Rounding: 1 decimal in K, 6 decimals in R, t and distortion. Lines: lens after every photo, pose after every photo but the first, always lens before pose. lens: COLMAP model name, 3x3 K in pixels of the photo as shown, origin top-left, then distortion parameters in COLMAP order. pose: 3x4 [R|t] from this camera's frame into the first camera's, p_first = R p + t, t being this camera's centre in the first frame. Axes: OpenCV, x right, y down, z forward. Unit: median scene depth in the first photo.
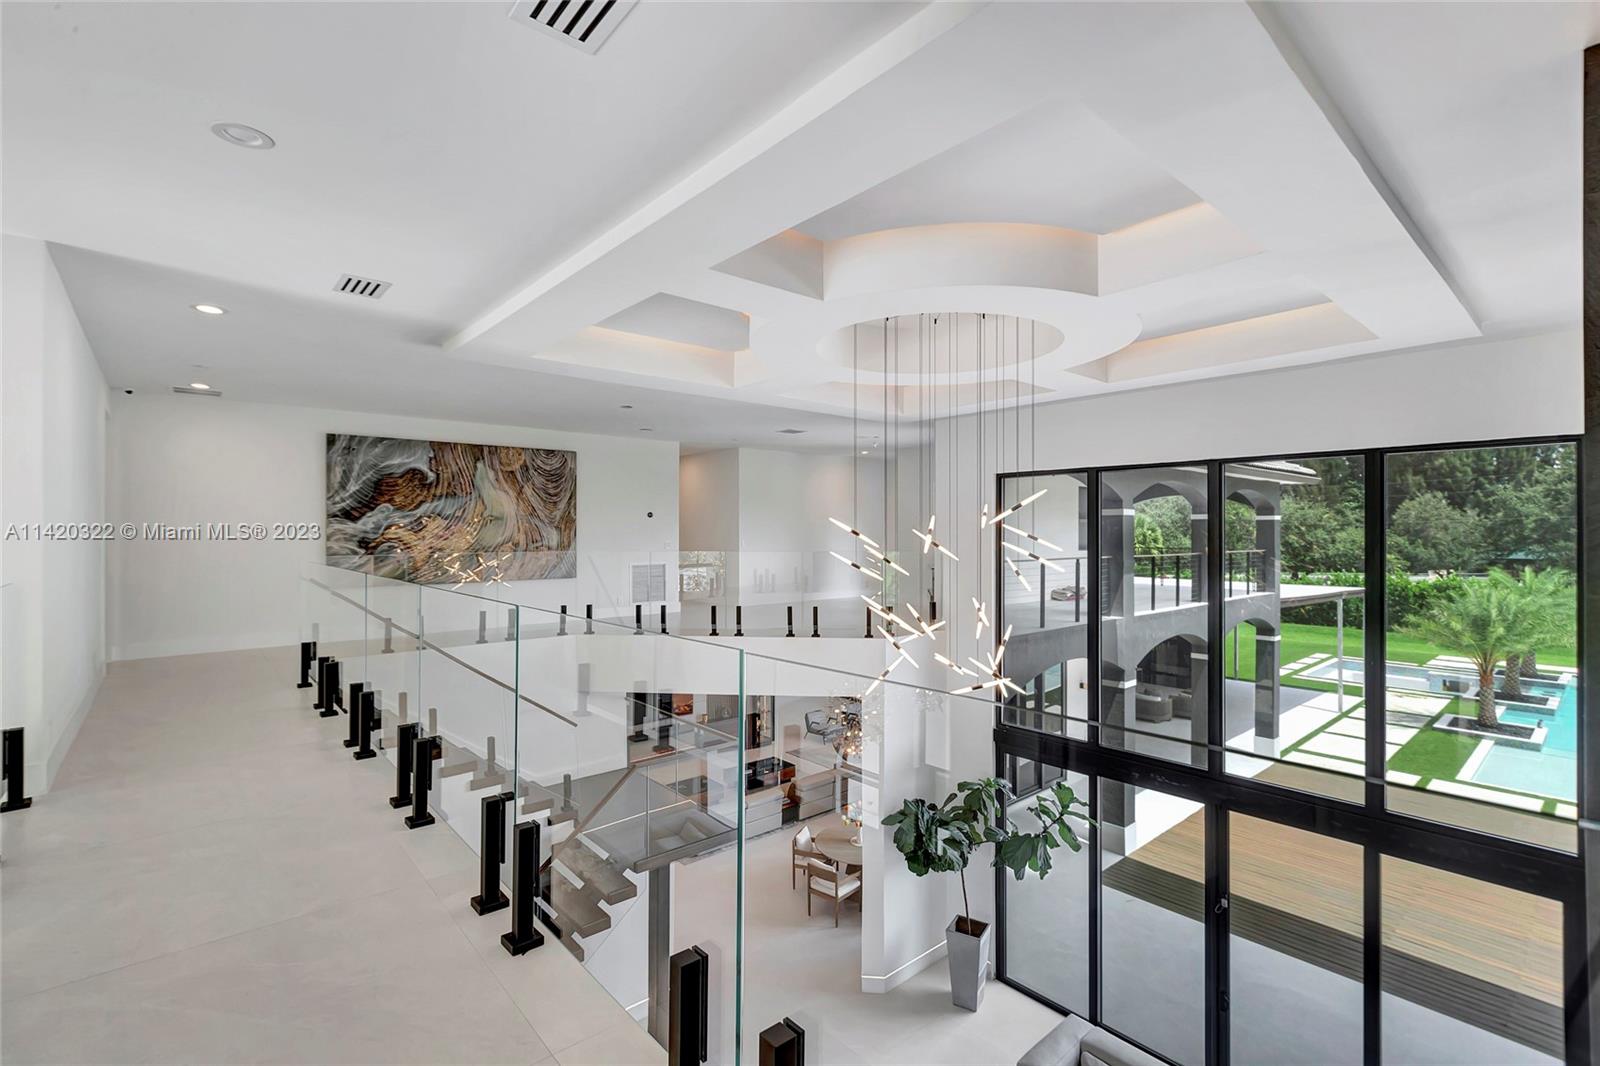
lens RADIAL K [[717.7, 0, 800.2], [0, 717.7, 531.4], [0, 0, 1]] dist [0.001952, -0.000449]
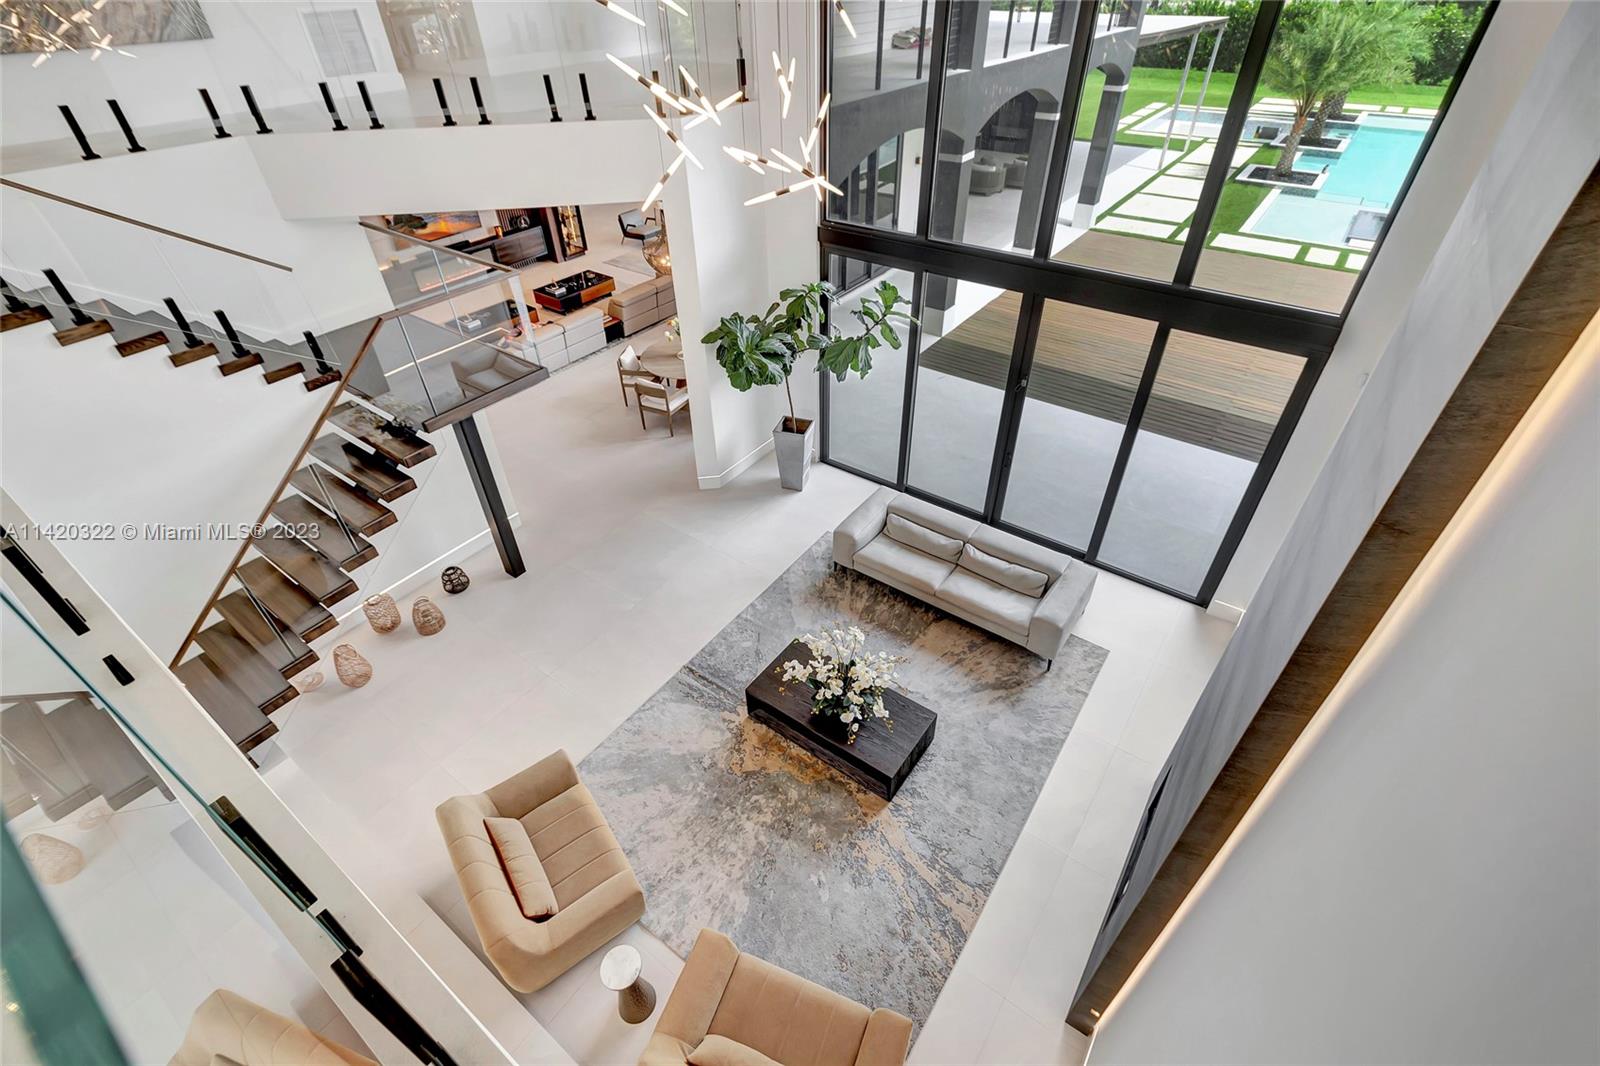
lens RADIAL K [[717.7, 0, 800.2], [0, 717.7, 531.4], [0, 0, 1]] dist [0.001952, -0.000449]
pose [[0.974221, -0.153218, 0.165585, 0.042187], [0.015007, 0.776374, 0.630094, 0.008198], [-0.225097, -0.611365, 0.758659, 0.098654]]
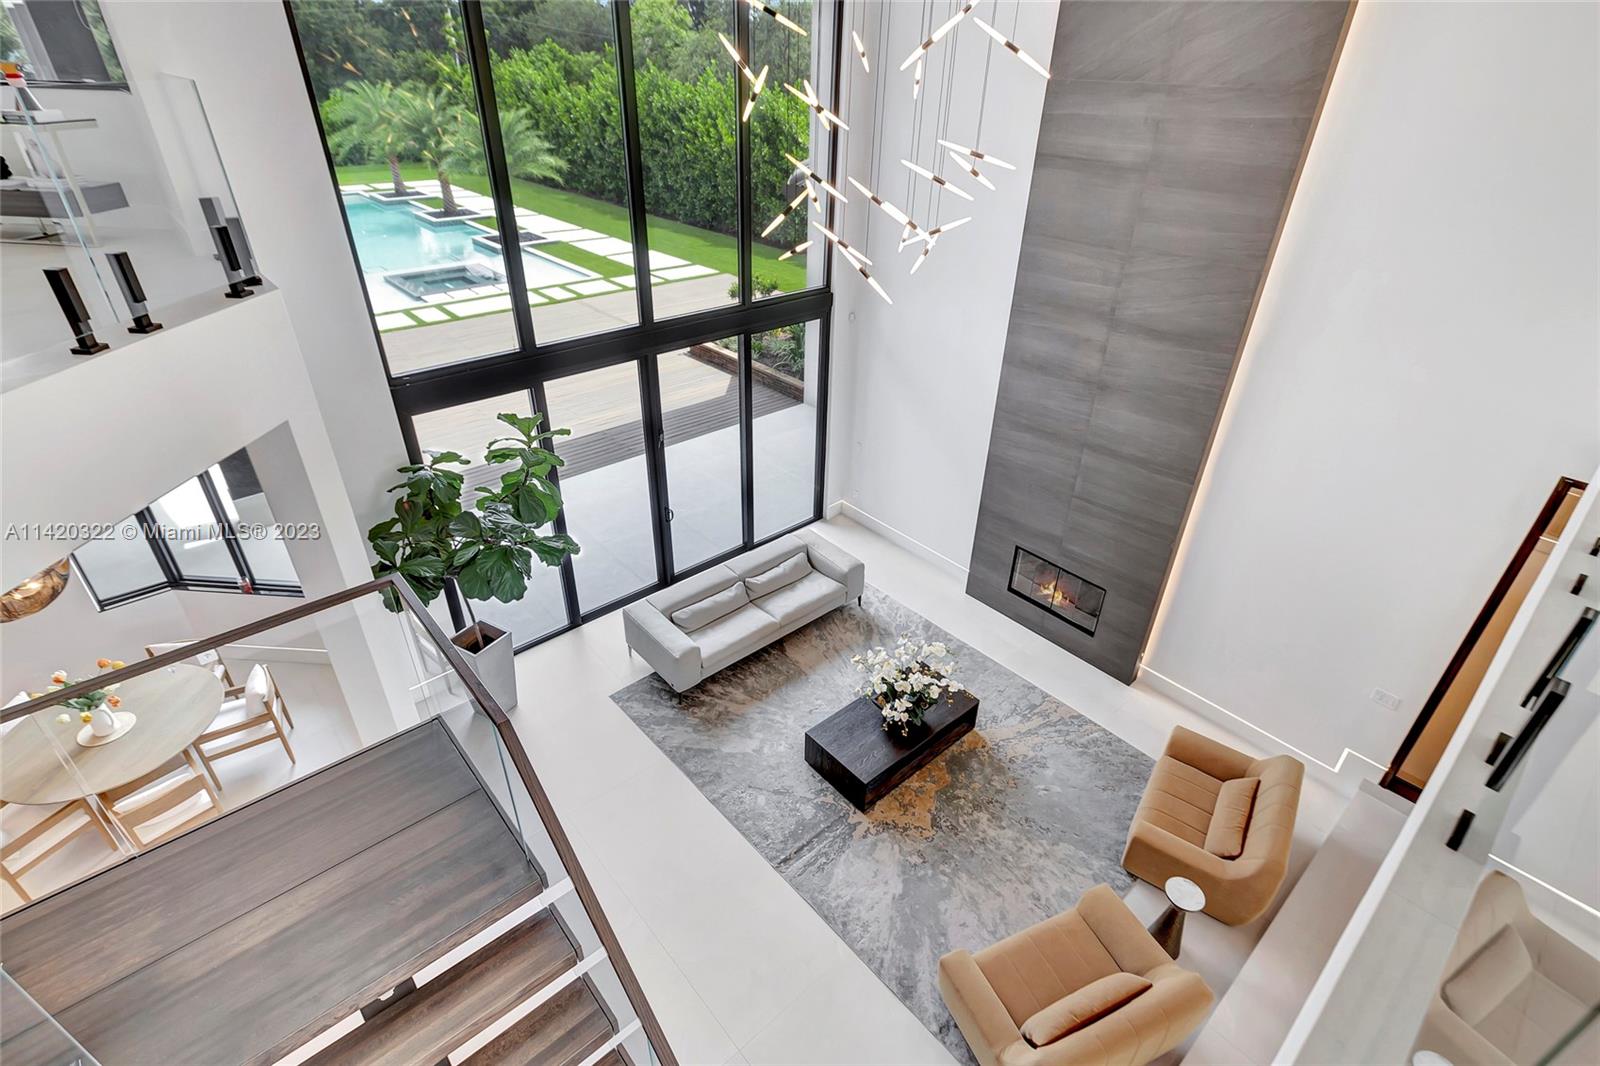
lens RADIAL K [[773.8, 0, 803.9], [0, 773.8, 537.0], [0, 0, 1]] dist [0.002184, 0.000648]
pose [[-0.010375, -0.525614, 0.850660, -0.305030], [-0.021161, 0.850631, 0.525337, 0.010807], [-0.999722, -0.012550, -0.019948, 0.512407]]
